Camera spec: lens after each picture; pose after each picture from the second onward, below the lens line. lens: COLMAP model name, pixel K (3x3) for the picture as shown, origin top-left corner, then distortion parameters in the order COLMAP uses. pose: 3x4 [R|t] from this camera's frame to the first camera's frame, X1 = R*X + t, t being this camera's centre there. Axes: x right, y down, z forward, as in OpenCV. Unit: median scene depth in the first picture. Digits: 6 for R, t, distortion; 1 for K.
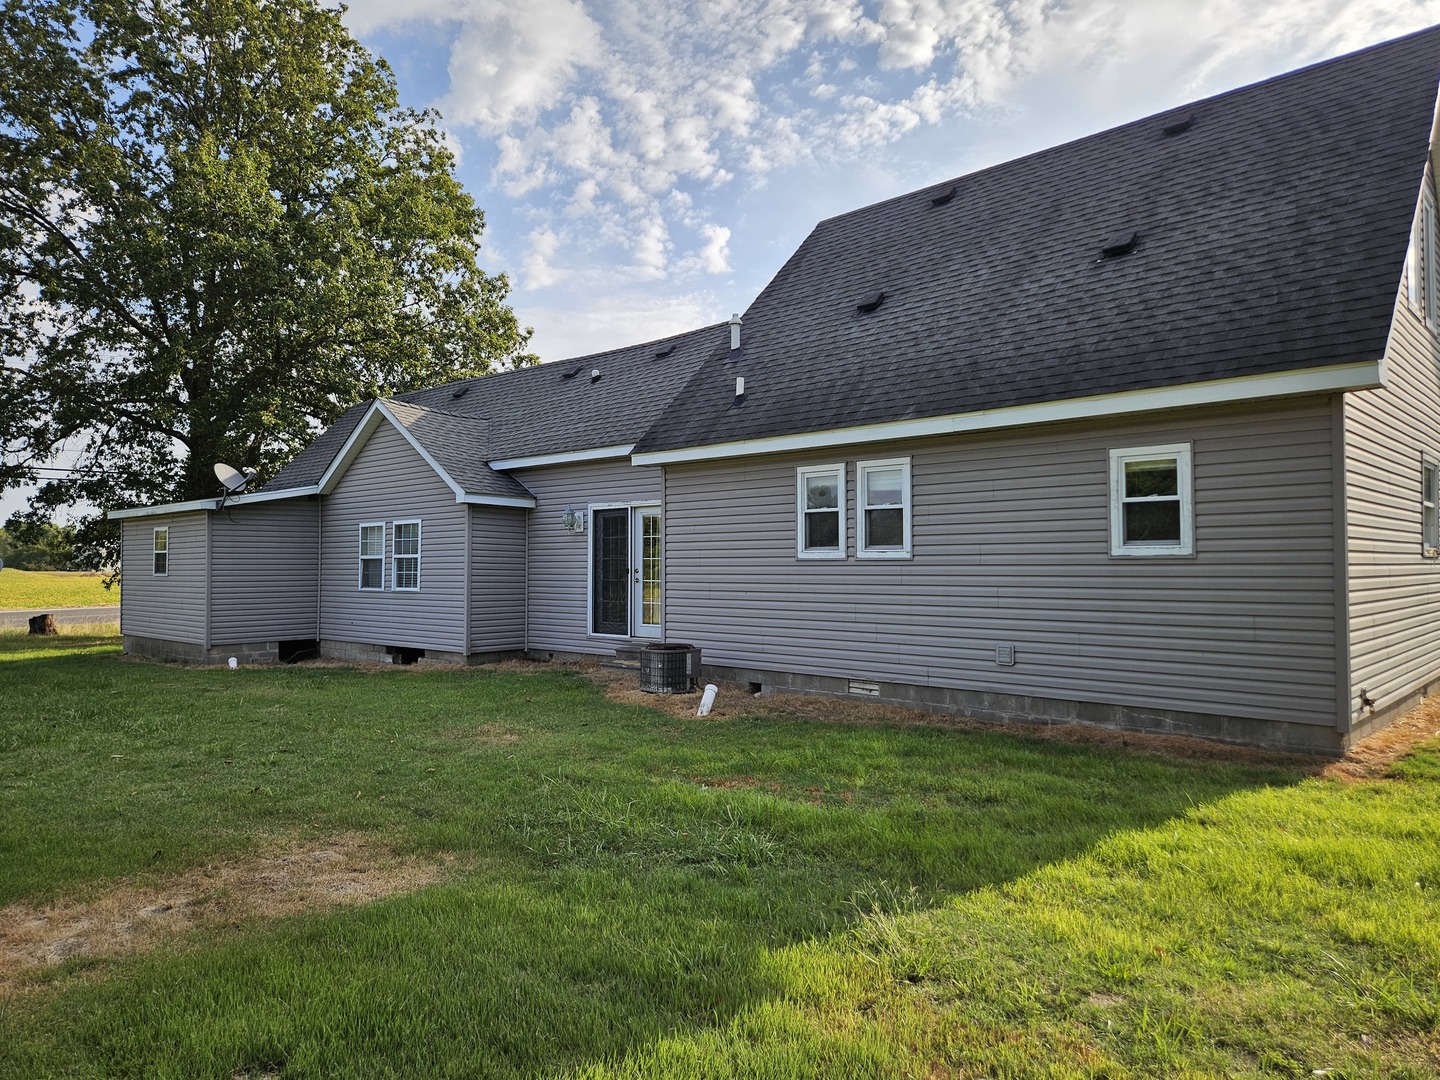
lens RADIAL K [[959.9, 0, 721.7], [0, 959.9, 537.9], [0, 0, 1]] dist [0.027944, -0.019637]
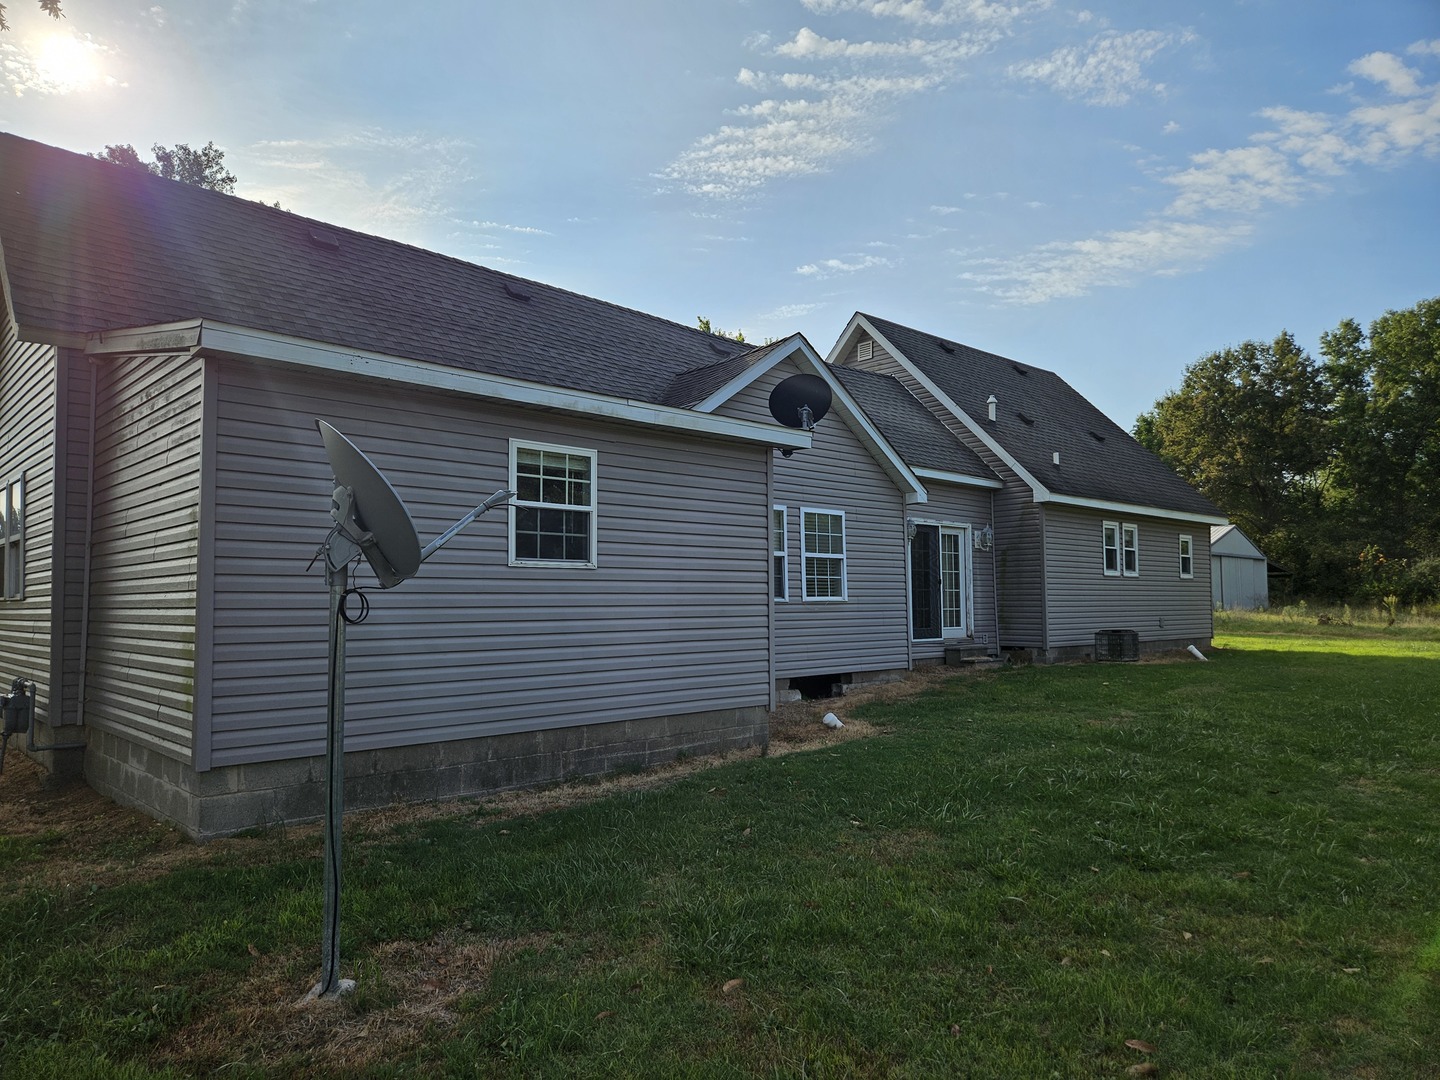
lens RADIAL K [[959.9, 0, 714.3], [0, 959.9, 549.1], [0, 0, 1]] dist [0.027944, -0.019637]
pose [[0.085140, 0.066396, 0.994154, -1.157158], [-0.018209, 0.997714, -0.065075, 0.068716], [-0.996203, -0.012562, 0.086155, 1.076403]]
